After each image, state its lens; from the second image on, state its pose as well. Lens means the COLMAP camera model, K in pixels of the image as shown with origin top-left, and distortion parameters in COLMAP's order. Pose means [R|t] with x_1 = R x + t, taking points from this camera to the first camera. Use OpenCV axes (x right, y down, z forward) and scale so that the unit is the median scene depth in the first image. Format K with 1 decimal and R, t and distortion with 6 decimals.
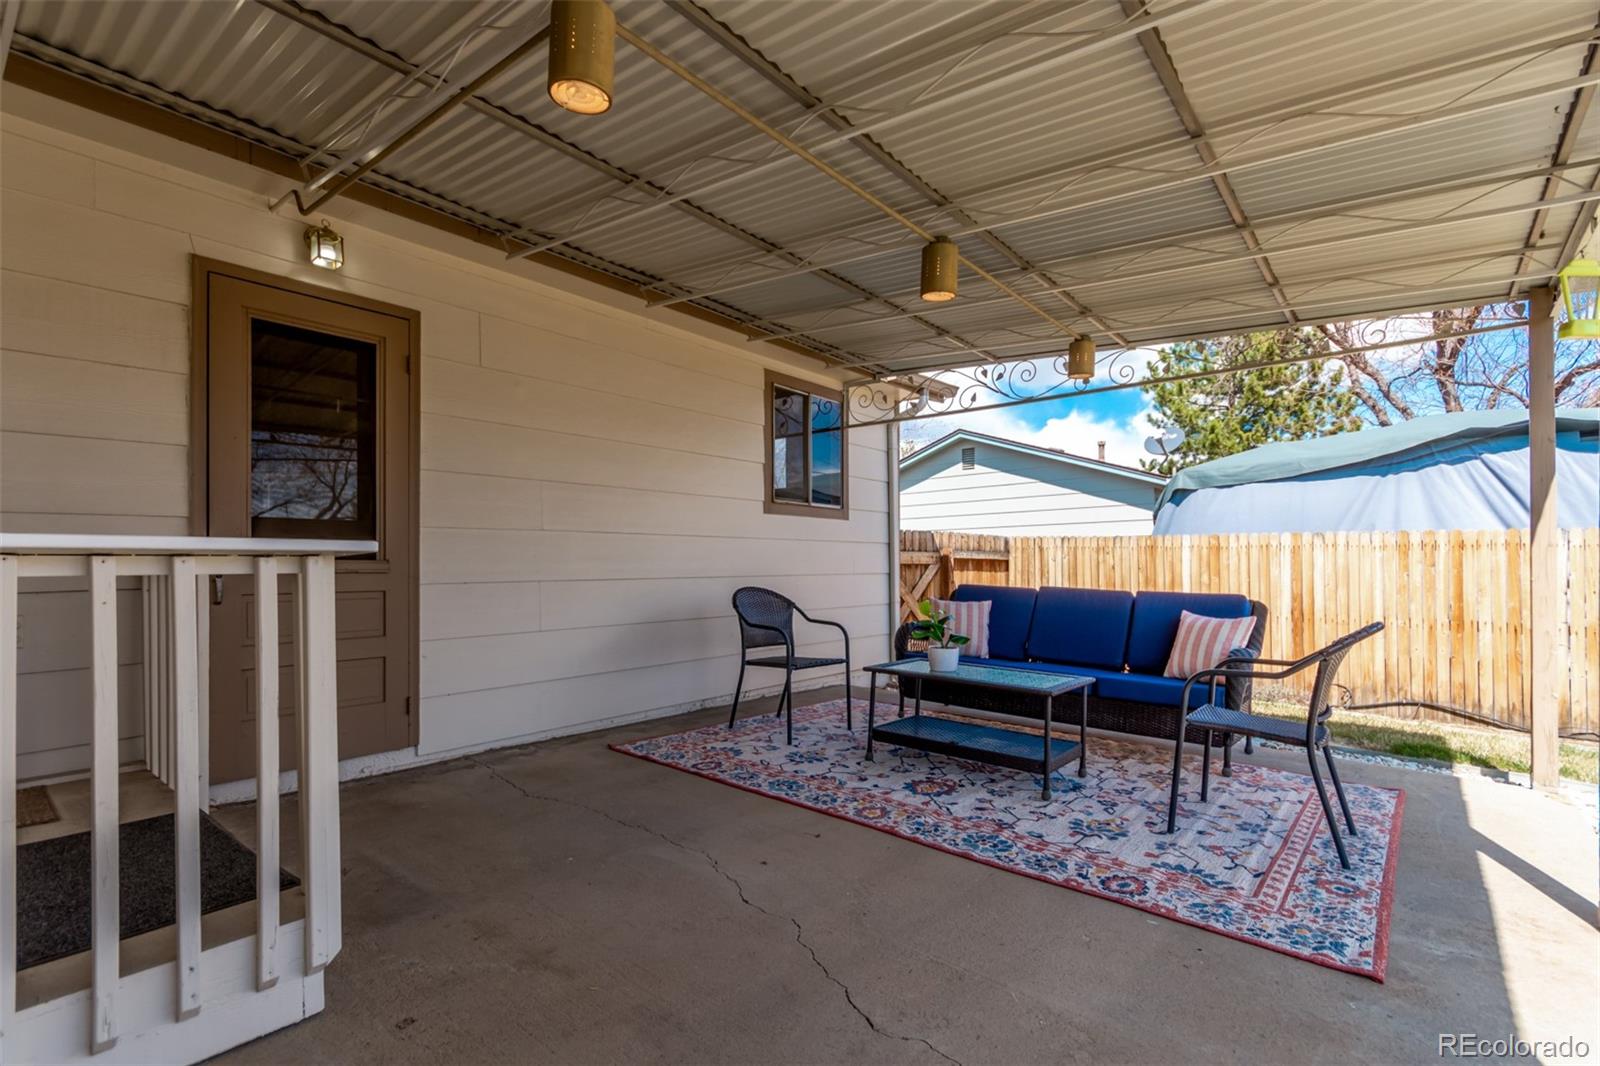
lens RADIAL K [[749.0, 0, 796.3], [0, 749.0, 546.8], [0, 0, 1]] dist [0.008674, -0.000802]
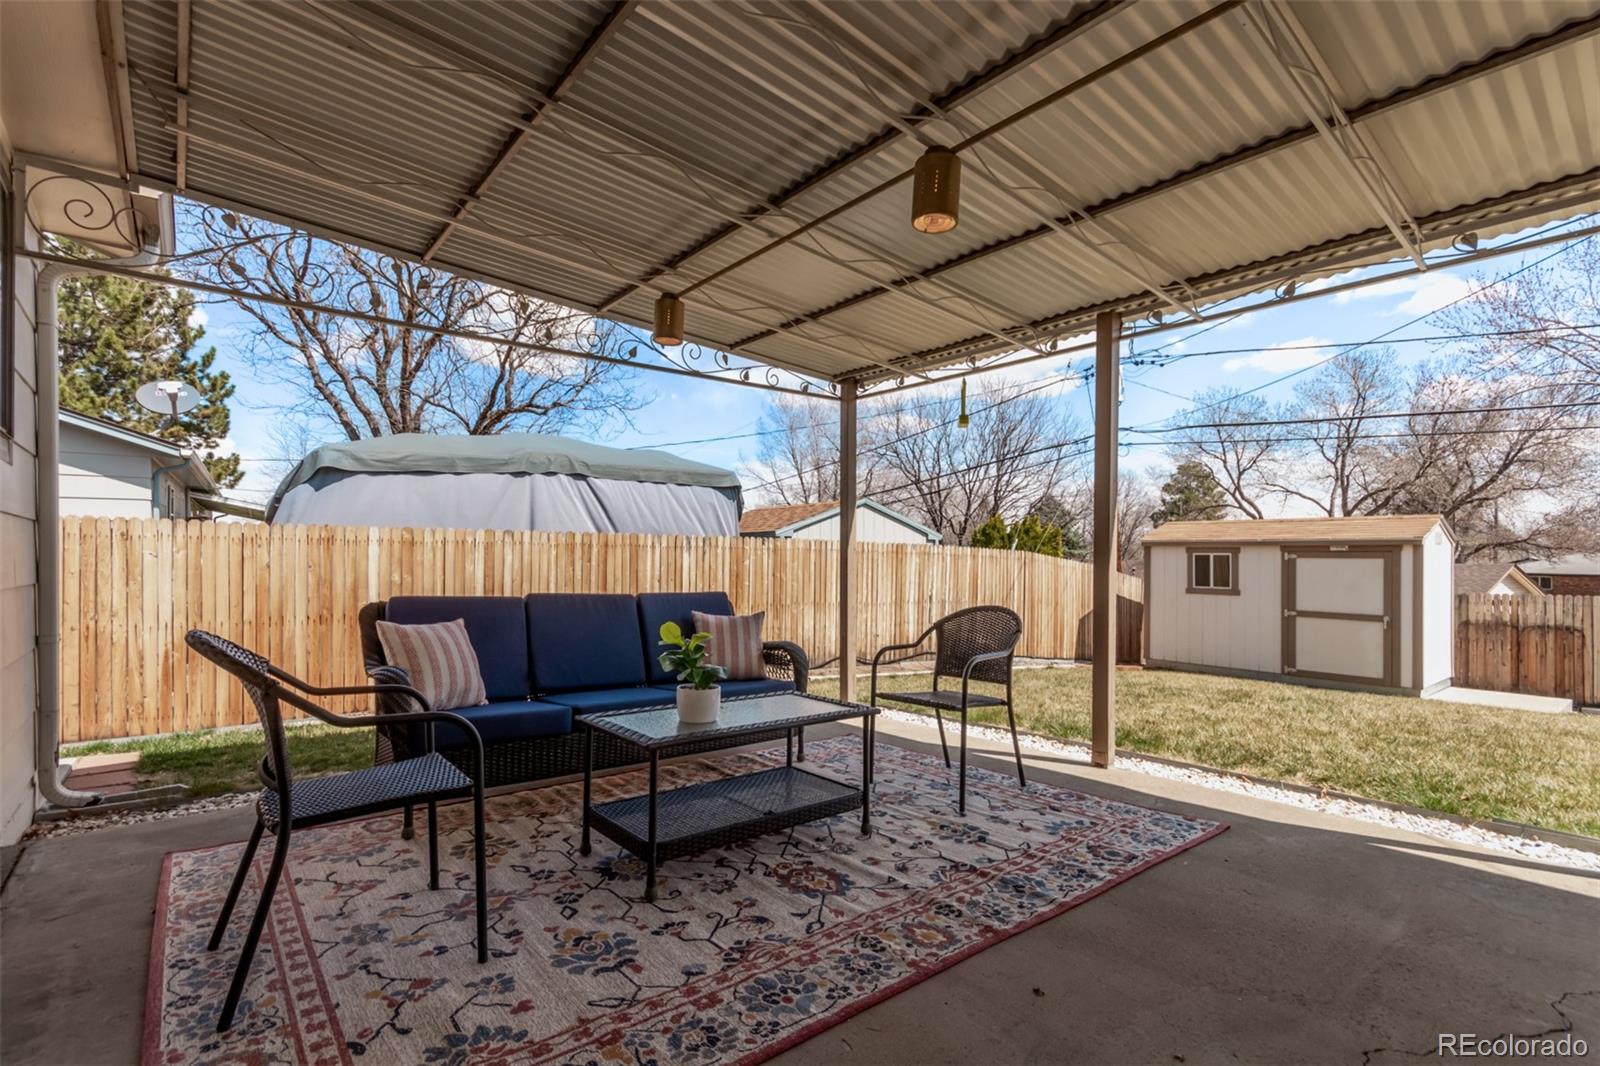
lens RADIAL K [[749.0, 0, 793.8], [0, 749.0, 562.1], [0, 0, 1]] dist [0.008674, -0.000802]
pose [[0.177118, -0.003662, 0.984183, -0.464284], [-0.023682, 0.999688, 0.007981, 0.013431], [-0.983905, -0.024721, 0.176976, 0.803142]]
